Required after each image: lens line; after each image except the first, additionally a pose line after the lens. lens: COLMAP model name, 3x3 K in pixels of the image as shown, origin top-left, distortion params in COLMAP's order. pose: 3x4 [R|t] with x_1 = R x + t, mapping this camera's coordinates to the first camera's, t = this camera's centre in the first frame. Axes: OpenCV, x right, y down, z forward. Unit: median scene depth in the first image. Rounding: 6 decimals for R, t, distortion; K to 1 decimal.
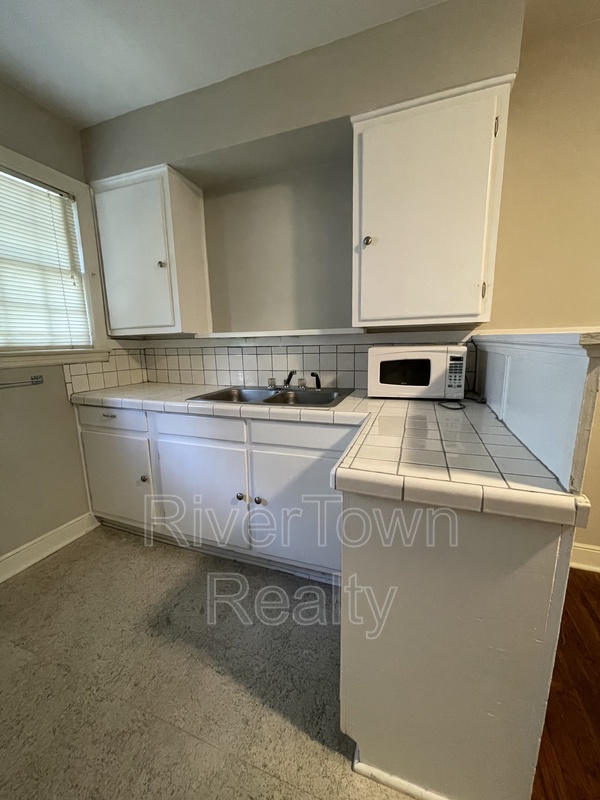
lens RADIAL K [[320.5, 0, 300.5], [0, 320.5, 401.3], [0, 0, 1]] dist [-0.002293, -0.000104]
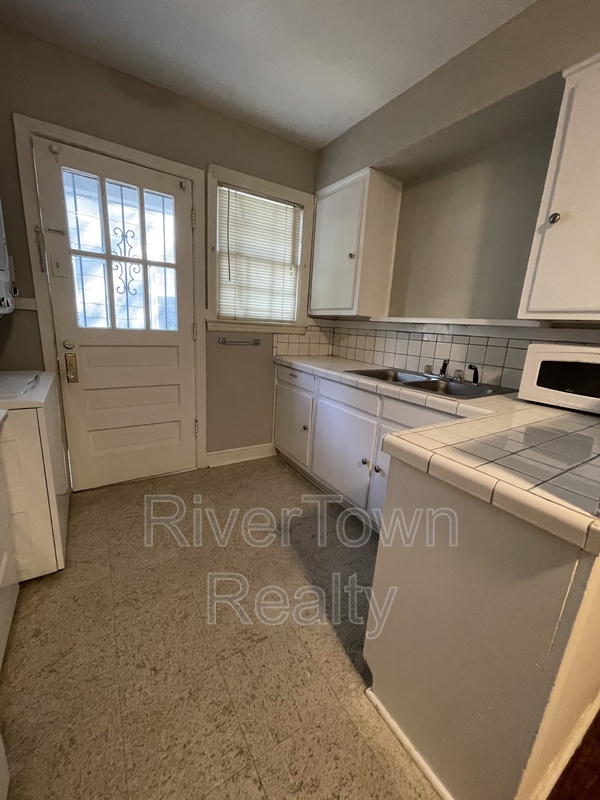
lens RADIAL K [[320.5, 0, 300.5], [0, 320.5, 401.3], [0, 0, 1]] dist [-0.002293, -0.000104]
pose [[0.797682, 0.207101, -0.566403, 0.199062], [-0.182949, 0.978028, 0.099956, 0.012652], [0.574659, 0.023890, 0.818044, -0.061069]]
